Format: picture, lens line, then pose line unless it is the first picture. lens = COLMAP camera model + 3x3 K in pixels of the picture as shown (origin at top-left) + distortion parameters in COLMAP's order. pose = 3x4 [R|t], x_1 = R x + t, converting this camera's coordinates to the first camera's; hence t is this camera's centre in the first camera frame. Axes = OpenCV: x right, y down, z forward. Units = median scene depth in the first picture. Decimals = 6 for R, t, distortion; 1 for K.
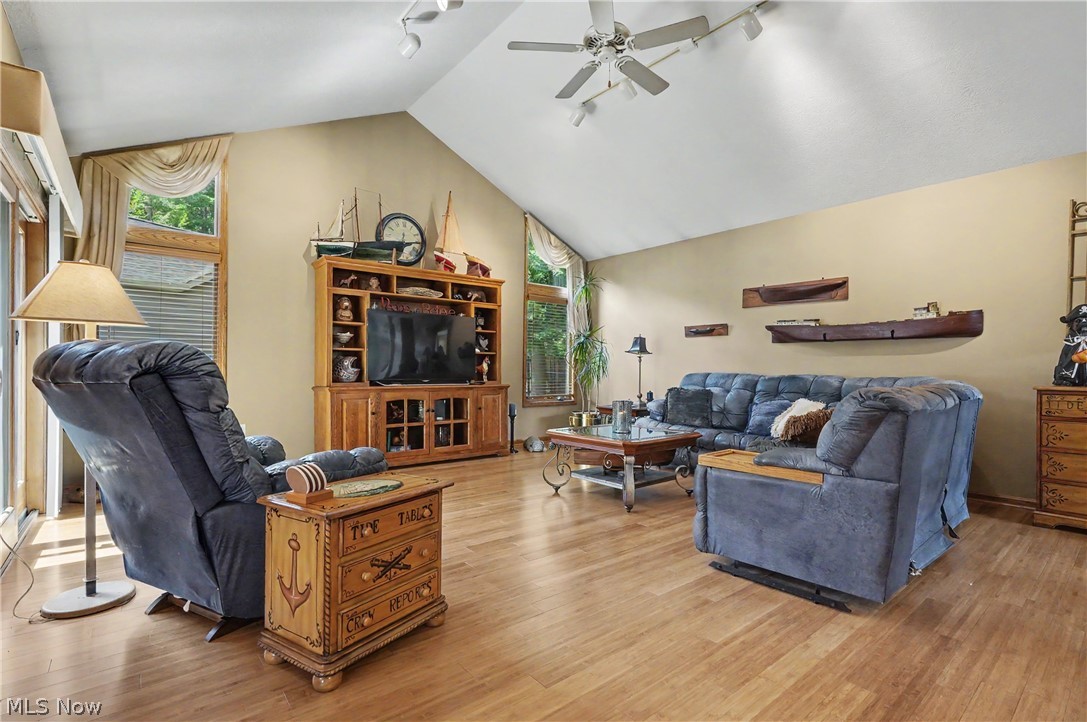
lens RADIAL K [[495.7, 0, 541.2], [0, 495.7, 361.6], [0, 0, 1]] dist [-0.008798, 0.000459]
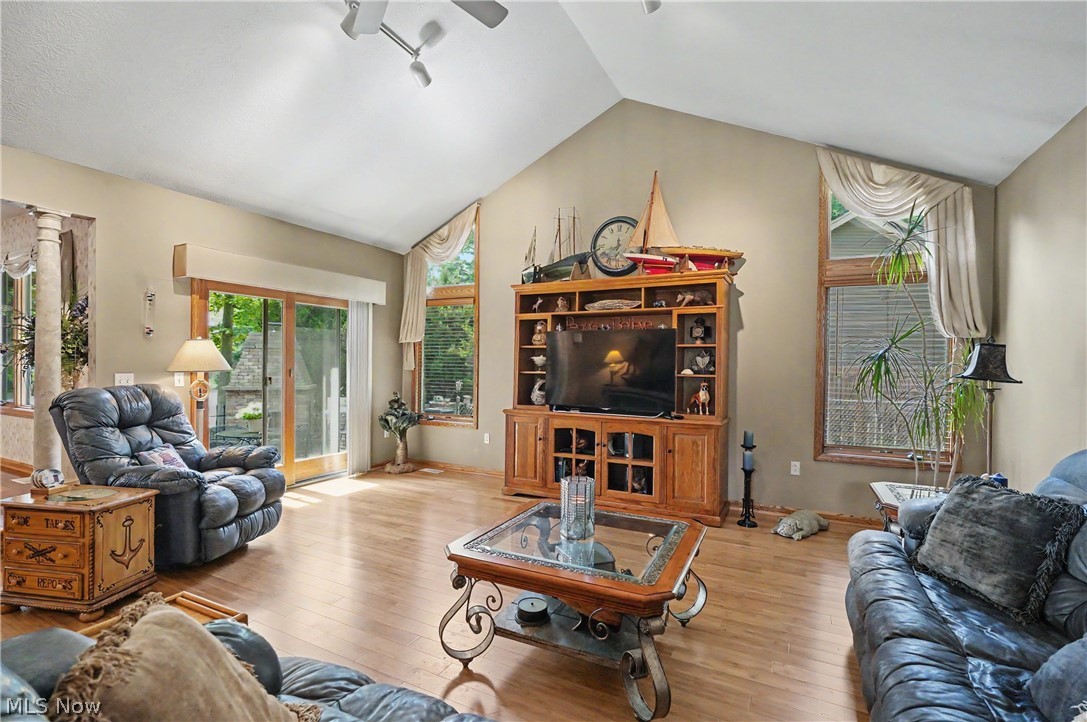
lens RADIAL K [[495.7, 0, 542.1], [0, 495.7, 363.2], [0, 0, 1]] dist [-0.008798, 0.000459]
pose [[0.411948, -0.001953, -0.911205, 0.501394], [0.007889, 0.999968, 0.001423, -0.042200], [0.911173, -0.007775, 0.411951, 0.545552]]
